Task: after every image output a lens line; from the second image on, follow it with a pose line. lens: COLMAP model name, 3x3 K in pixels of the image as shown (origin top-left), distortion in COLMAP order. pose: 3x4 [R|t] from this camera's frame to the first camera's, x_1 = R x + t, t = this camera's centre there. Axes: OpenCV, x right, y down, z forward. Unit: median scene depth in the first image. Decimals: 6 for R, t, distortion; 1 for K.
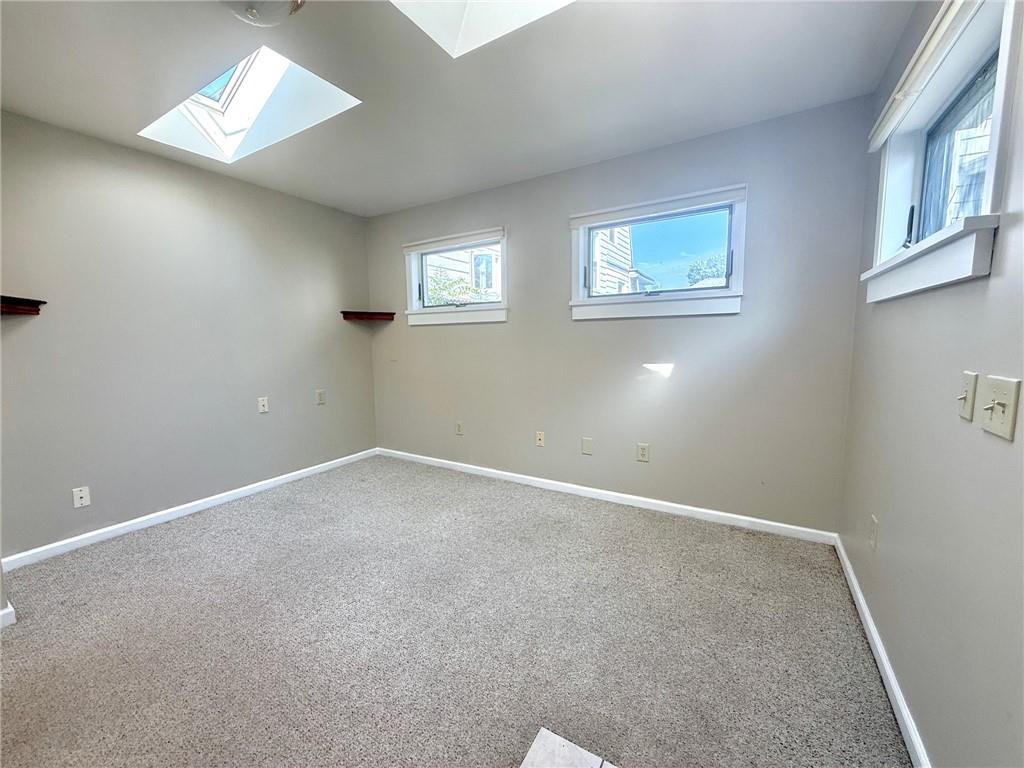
lens RADIAL K [[408.1, 0, 509.2], [0, 408.1, 384.2], [0, 0, 1]] dist [-0.000518, 0.000514]
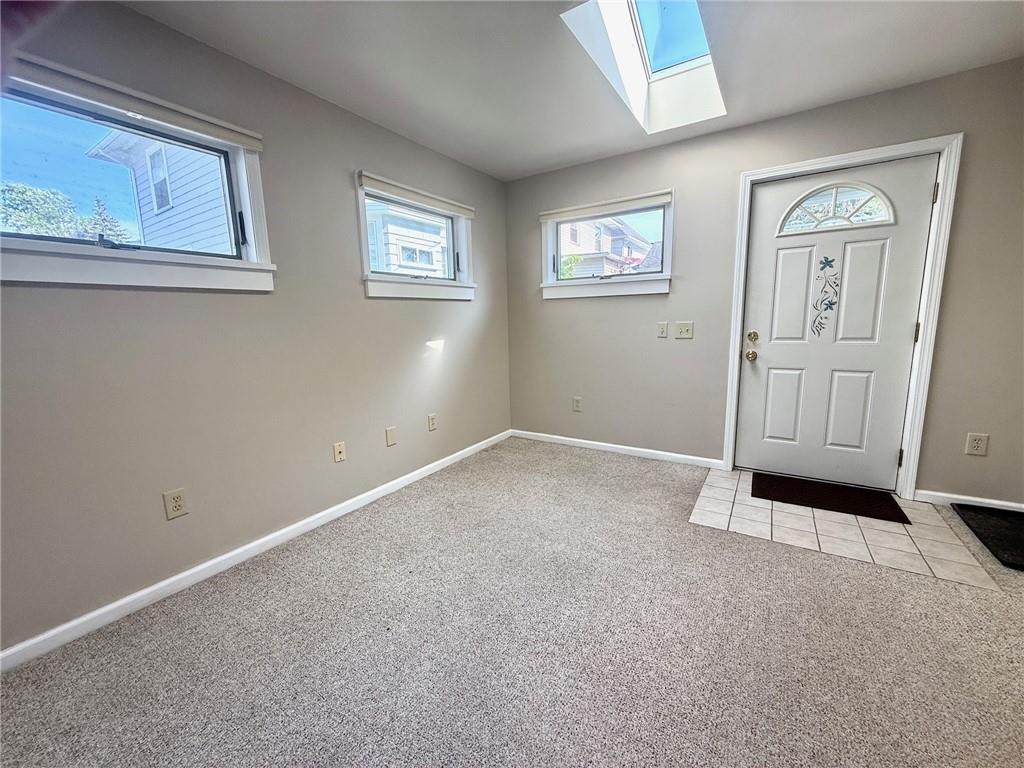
lens RADIAL K [[408.1, 0, 509.2], [0, 408.1, 384.2], [0, 0, 1]] dist [-0.000518, 0.000514]
pose [[0.029159, -0.145655, 0.988906, -0.760499], [0.138960, 0.980310, 0.140292, -0.060929], [-0.989869, 0.133328, 0.048825, 0.742331]]
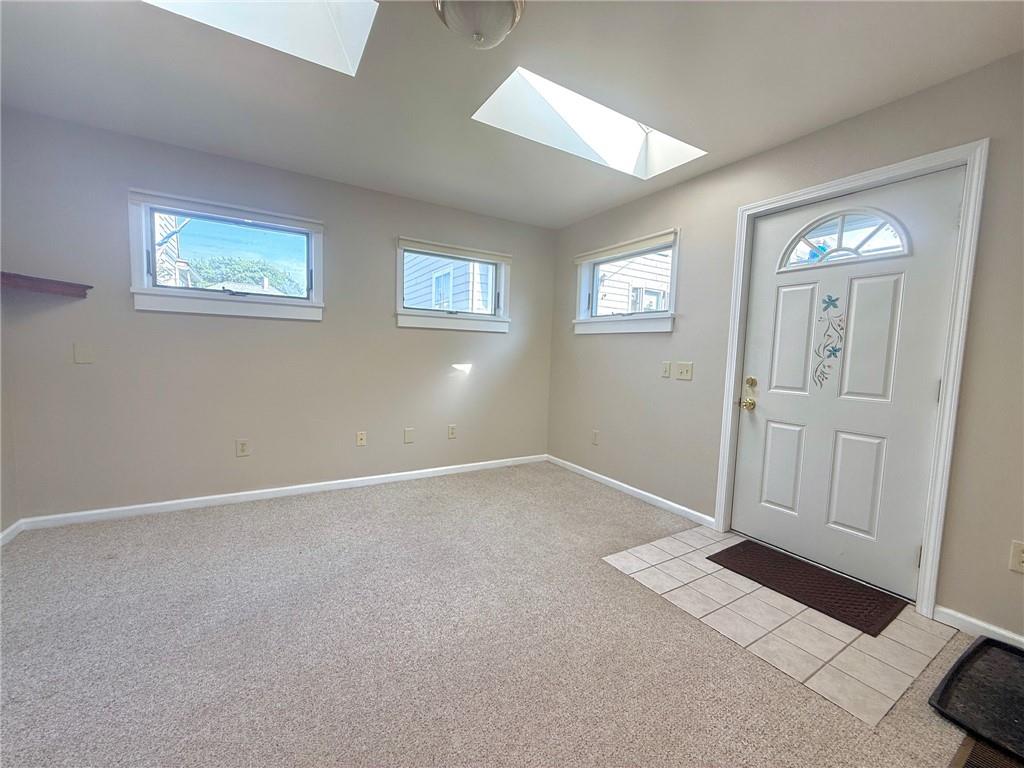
lens RADIAL K [[408.1, 0, 509.2], [0, 408.1, 384.2], [0, 0, 1]] dist [-0.000518, 0.000514]
pose [[0.462797, -0.041609, 0.885487, -0.769121], [0.062966, 0.997918, 0.013983, 0.007656], [-0.884225, 0.049285, 0.464454, 0.219155]]
